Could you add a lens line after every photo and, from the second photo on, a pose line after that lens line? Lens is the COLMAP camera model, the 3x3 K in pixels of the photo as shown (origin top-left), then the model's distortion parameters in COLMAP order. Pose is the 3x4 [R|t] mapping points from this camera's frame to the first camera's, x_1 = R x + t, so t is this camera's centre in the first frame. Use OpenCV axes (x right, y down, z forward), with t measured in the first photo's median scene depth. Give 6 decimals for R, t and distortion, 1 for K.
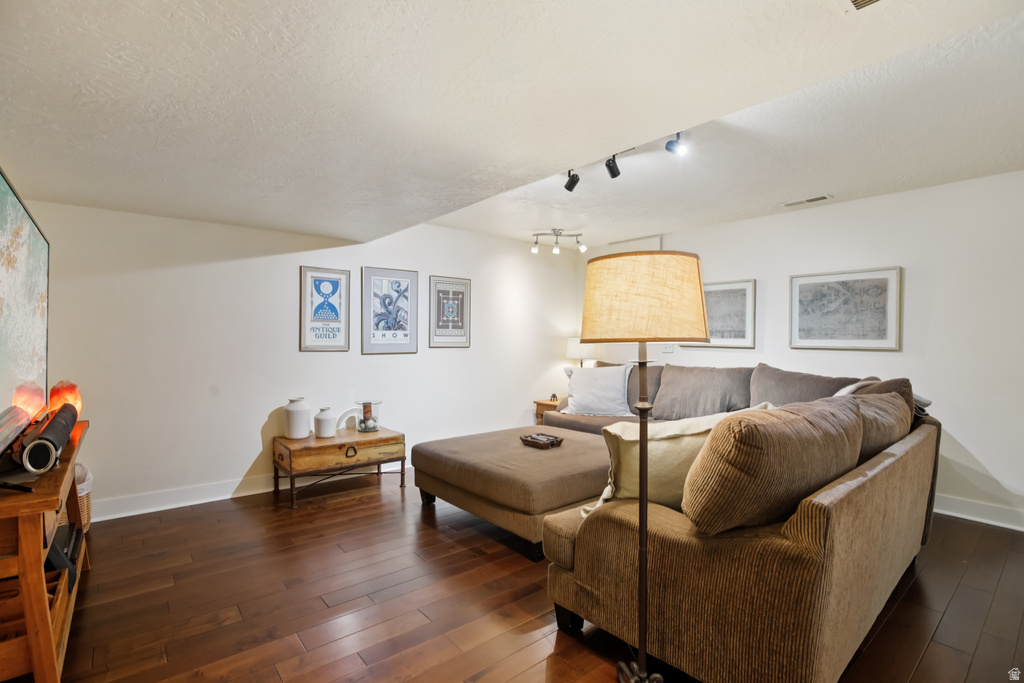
lens RADIAL K [[479.2, 0, 508.4], [0, 479.2, 336.9], [0, 0, 1]] dist [-0.061493, 0.021520]
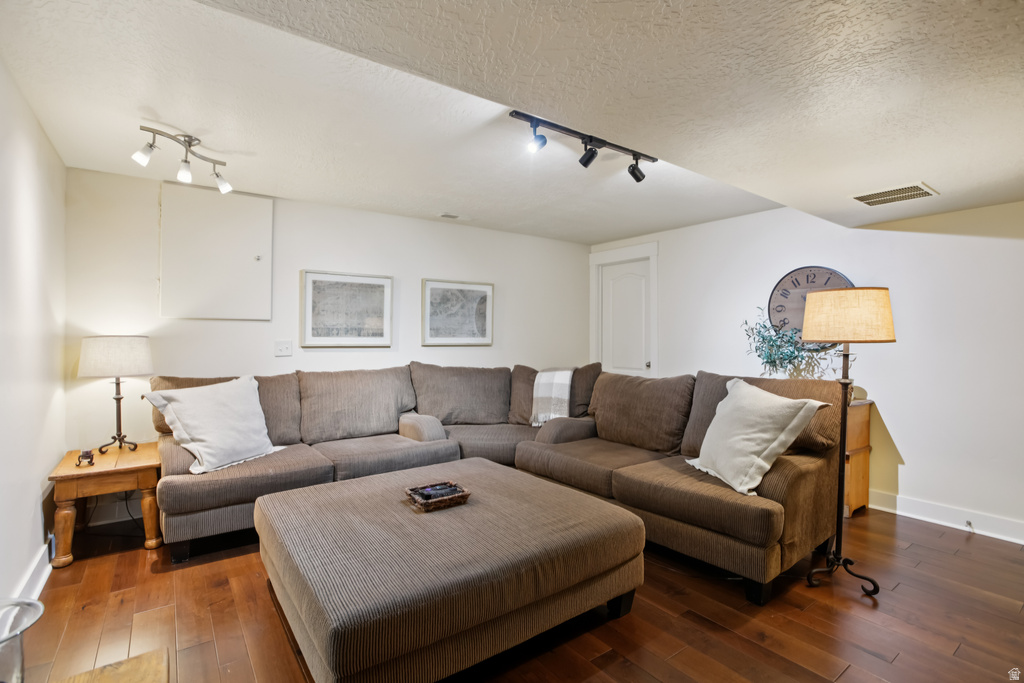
lens RADIAL K [[479.2, 0, 508.4], [0, 479.2, 336.9], [0, 0, 1]] dist [-0.061493, 0.021520]
pose [[0.065749, -0.009309, 0.997793, -0.494610], [-0.004044, 0.999946, 0.009595, -0.007651], [-0.997828, -0.004666, 0.065708, 0.743846]]
